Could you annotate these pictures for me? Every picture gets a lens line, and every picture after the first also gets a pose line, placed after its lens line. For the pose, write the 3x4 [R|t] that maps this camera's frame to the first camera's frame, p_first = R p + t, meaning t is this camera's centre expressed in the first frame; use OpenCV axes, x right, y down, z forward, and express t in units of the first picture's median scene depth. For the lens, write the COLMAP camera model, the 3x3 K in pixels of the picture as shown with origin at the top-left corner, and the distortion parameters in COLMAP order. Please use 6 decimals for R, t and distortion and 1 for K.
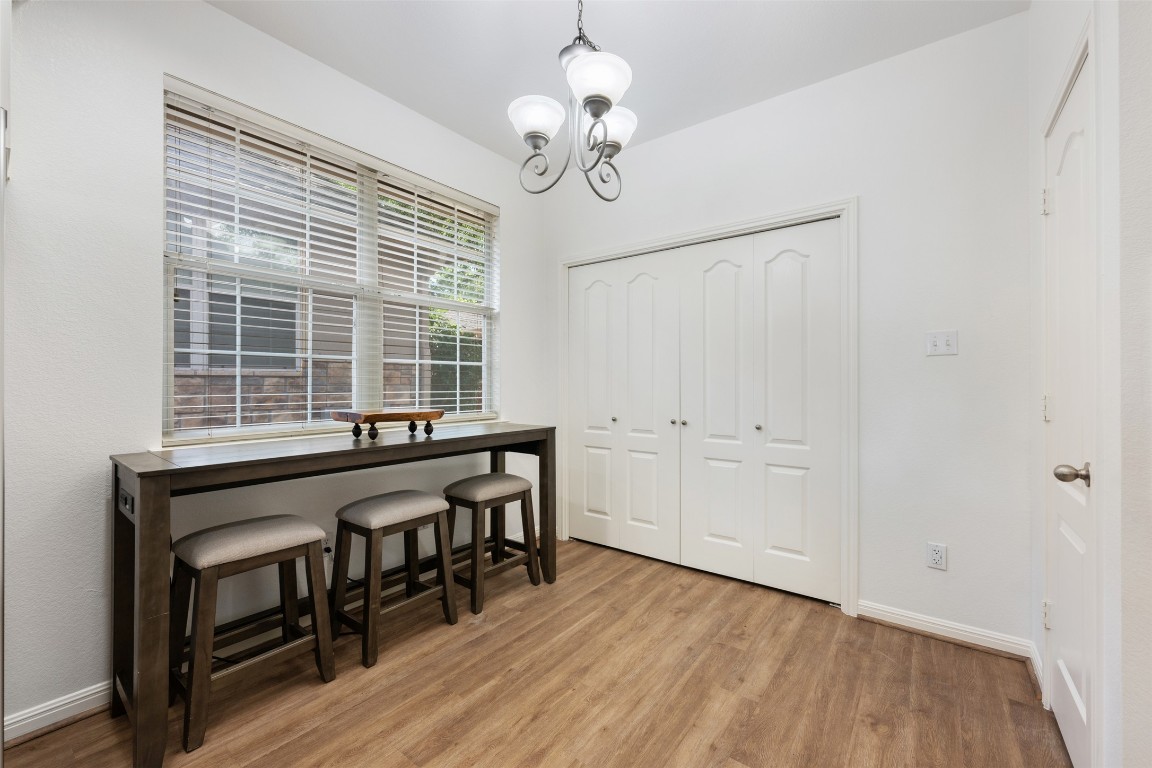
lens RADIAL K [[466.8, 0, 578.6], [0, 466.8, 381.9], [0, 0, 1]] dist [-0.001795, 0.000082]
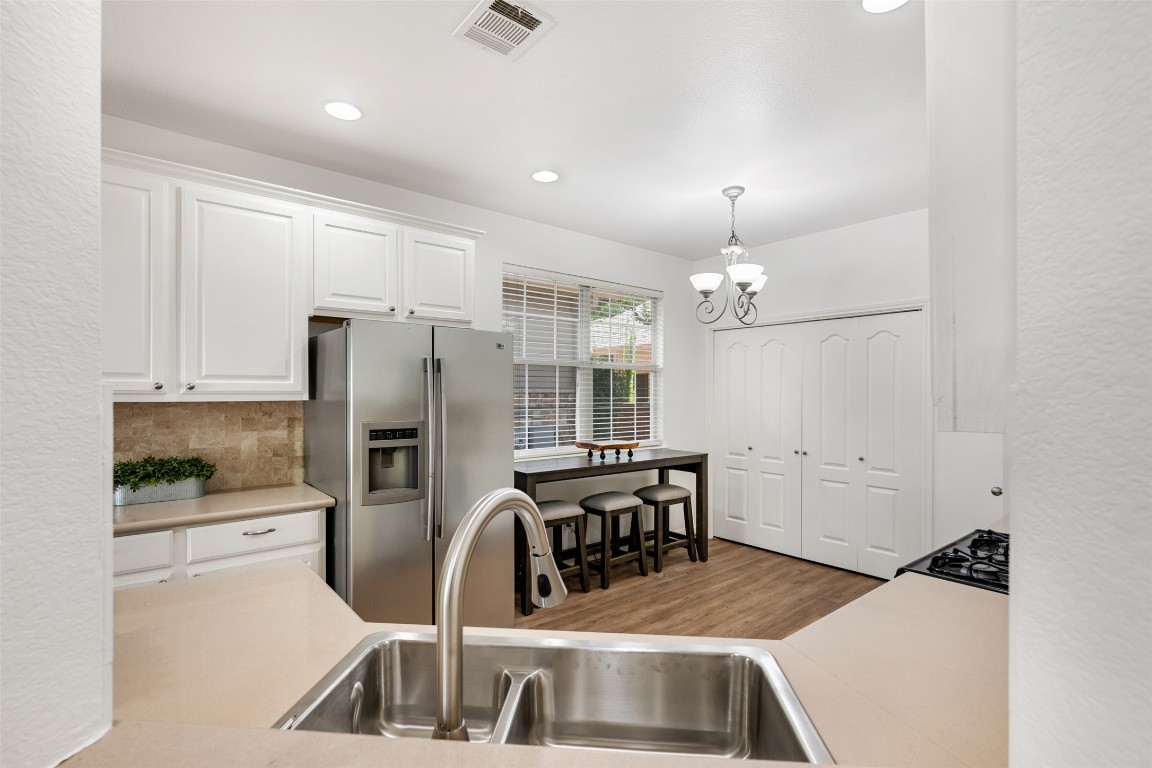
lens RADIAL K [[530.6, 0, 572.3], [0, 530.6, 393.5], [0, 0, 1]] dist [-0.010491, -0.000051]
pose [[0.971881, 0.002906, -0.235454, -0.080660], [-0.001555, 0.999981, 0.005920, -0.111482], [0.235467, -0.005387, 0.971868, -0.775331]]
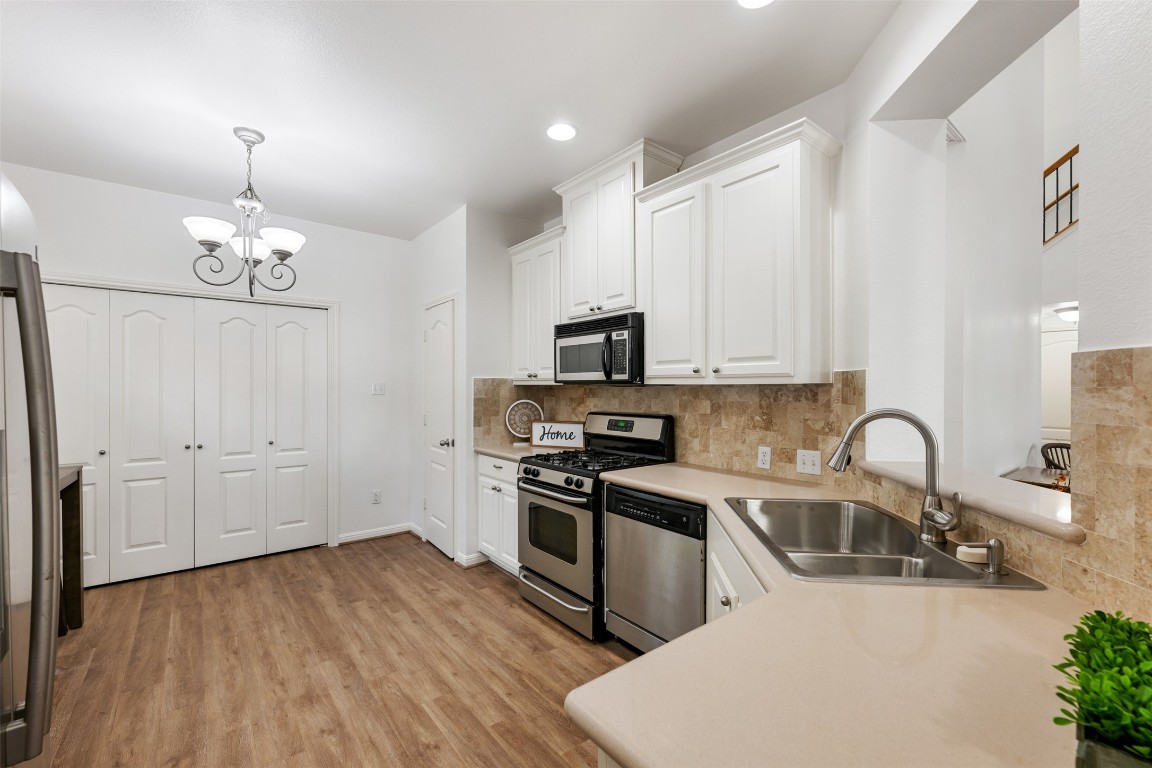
lens RADIAL K [[479.0, 0, 575.2], [0, 479.0, 390.8], [0, 0, 1]] dist [-0.000513, 0.000015]
pose [[0.245260, -0.005503, 0.969442, -0.866810], [-0.004616, 0.999966, 0.006844, -0.080802], [-0.969446, -0.006154, 0.245227, -0.269950]]
